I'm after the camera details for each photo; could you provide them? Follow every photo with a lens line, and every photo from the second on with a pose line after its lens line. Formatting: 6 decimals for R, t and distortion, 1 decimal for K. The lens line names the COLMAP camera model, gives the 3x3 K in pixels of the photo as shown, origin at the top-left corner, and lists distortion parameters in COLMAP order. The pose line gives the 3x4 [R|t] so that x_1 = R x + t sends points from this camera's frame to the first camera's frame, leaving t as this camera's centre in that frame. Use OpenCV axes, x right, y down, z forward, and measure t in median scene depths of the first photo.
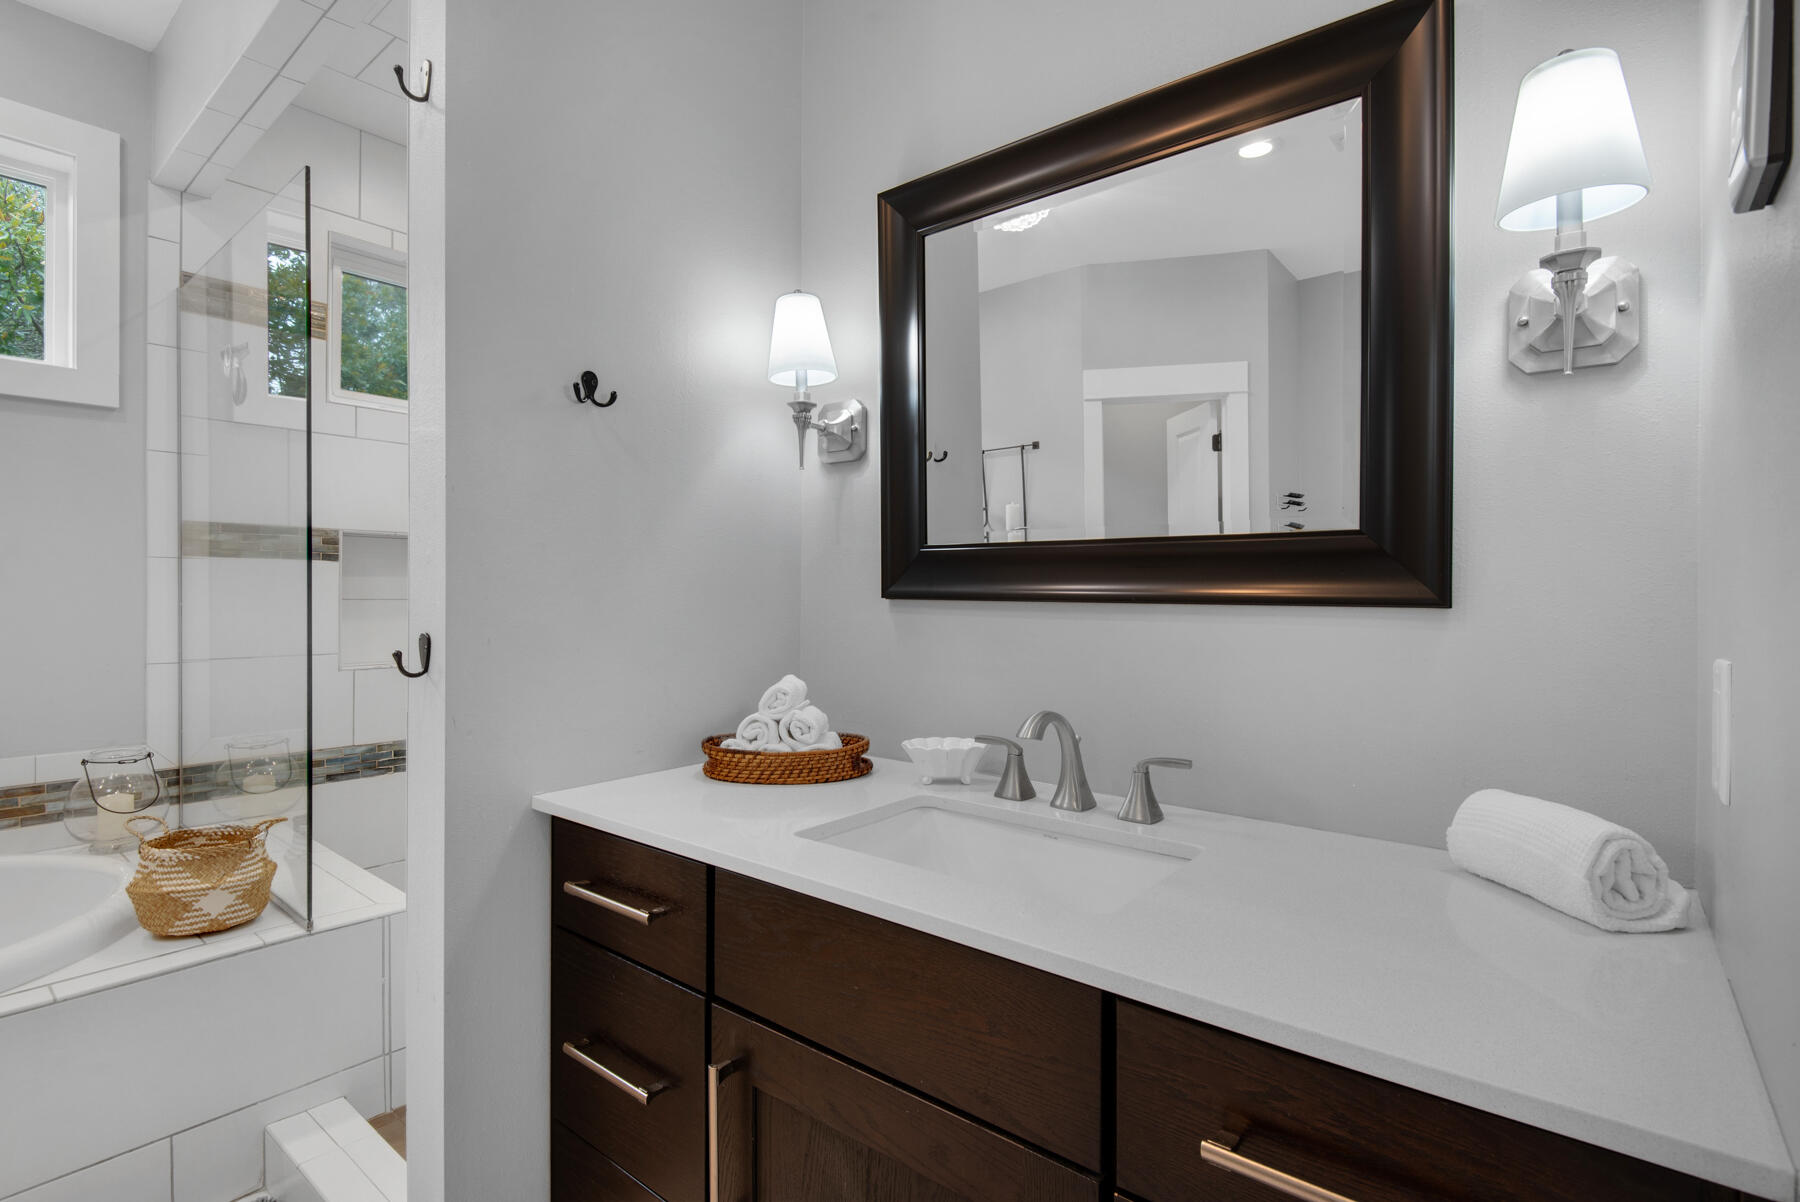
lens RADIAL K [[867.9, 0, 900.0], [0, 867.9, 601.0], [0, 0, 1]] dist [0.020865, -0.017617]
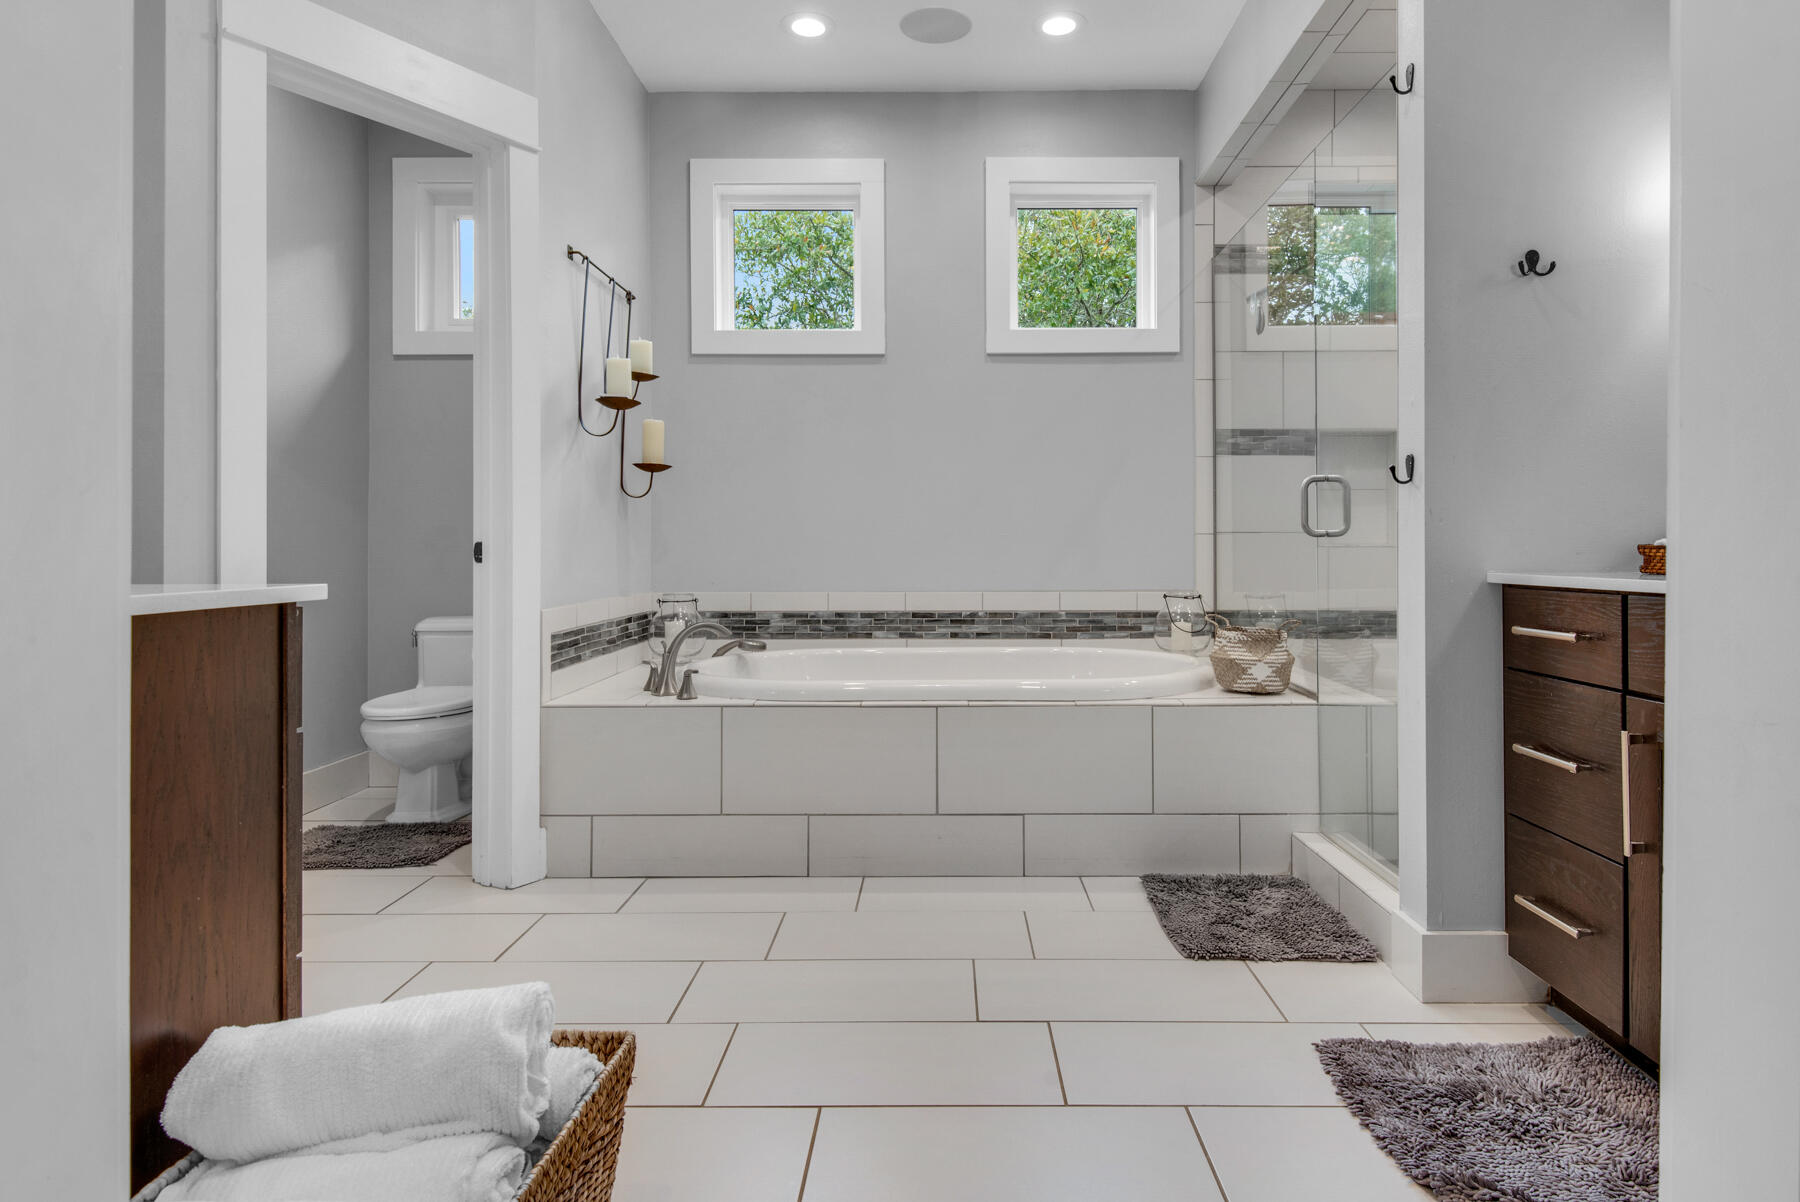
lens RADIAL K [[1101.9, 0, 899.9], [0, 1101.9, 558.2], [0, 0, 1]] dist [0.004214, -0.000347]
pose [[0.630981, -0.006773, -0.775768, 0.217986], [-0.003014, 0.999933, -0.011181, 0.146400], [0.775792, 0.009394, 0.630919, -0.517447]]
